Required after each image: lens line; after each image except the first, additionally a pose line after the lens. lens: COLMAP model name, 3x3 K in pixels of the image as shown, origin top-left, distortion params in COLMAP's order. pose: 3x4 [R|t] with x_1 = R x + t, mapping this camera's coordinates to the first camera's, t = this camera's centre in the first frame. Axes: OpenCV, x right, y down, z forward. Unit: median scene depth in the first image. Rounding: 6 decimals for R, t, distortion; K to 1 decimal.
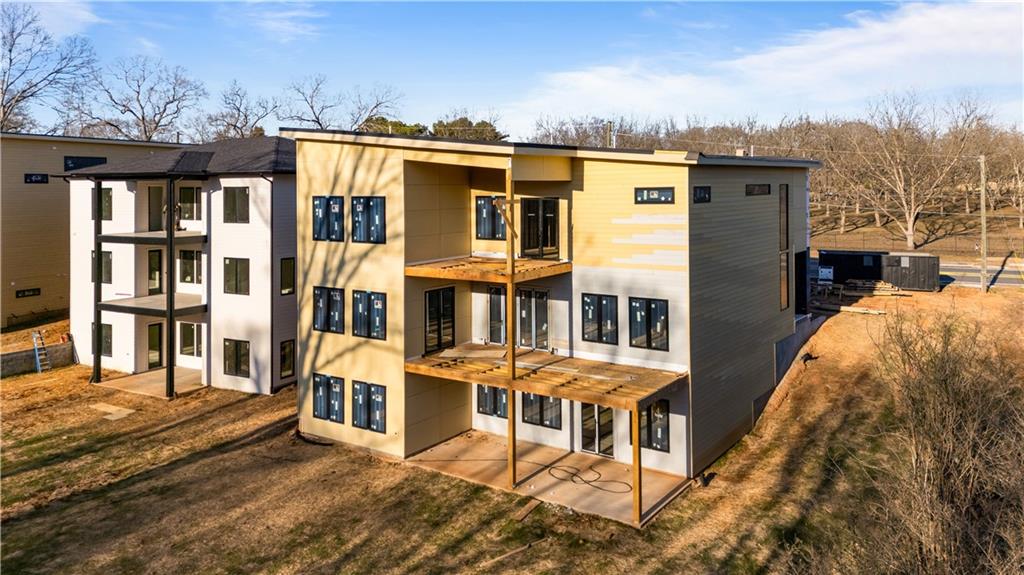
lens RADIAL K [[780.3, 0, 511.4], [0, 780.3, 178.1], [0, 0, 1]] dist [0.039339, -0.005721]
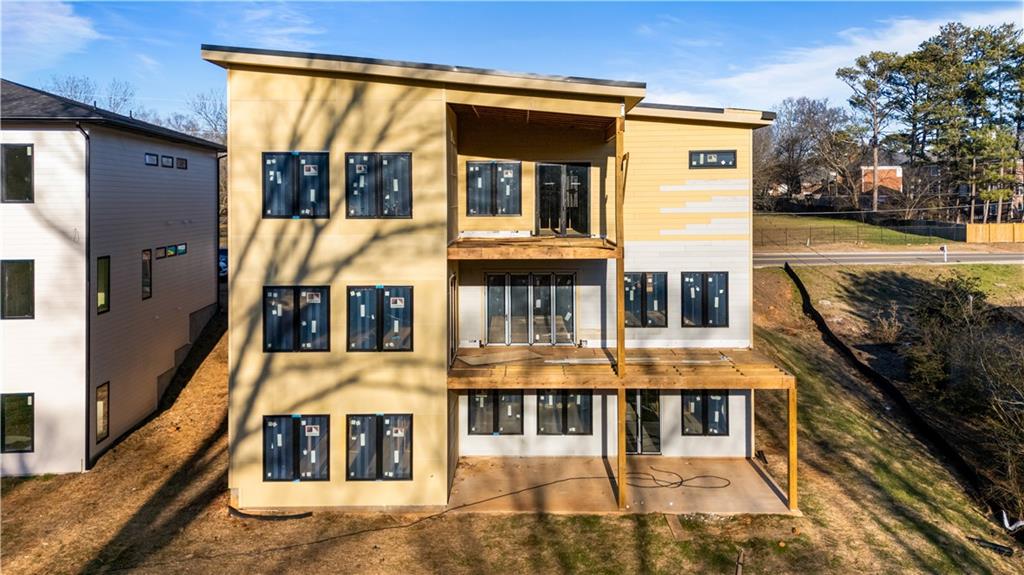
lens RADIAL K [[772.5, 0, 509.7], [0, 772.5, 199.5], [0, 0, 1]] dist [0.034867, 0.002125]
pose [[0.822738, 0.005960, 0.568389, -0.379522], [-0.010097, 0.999941, 0.004129, 0.048774], [-0.568331, -0.009136, 0.822749, 0.277805]]
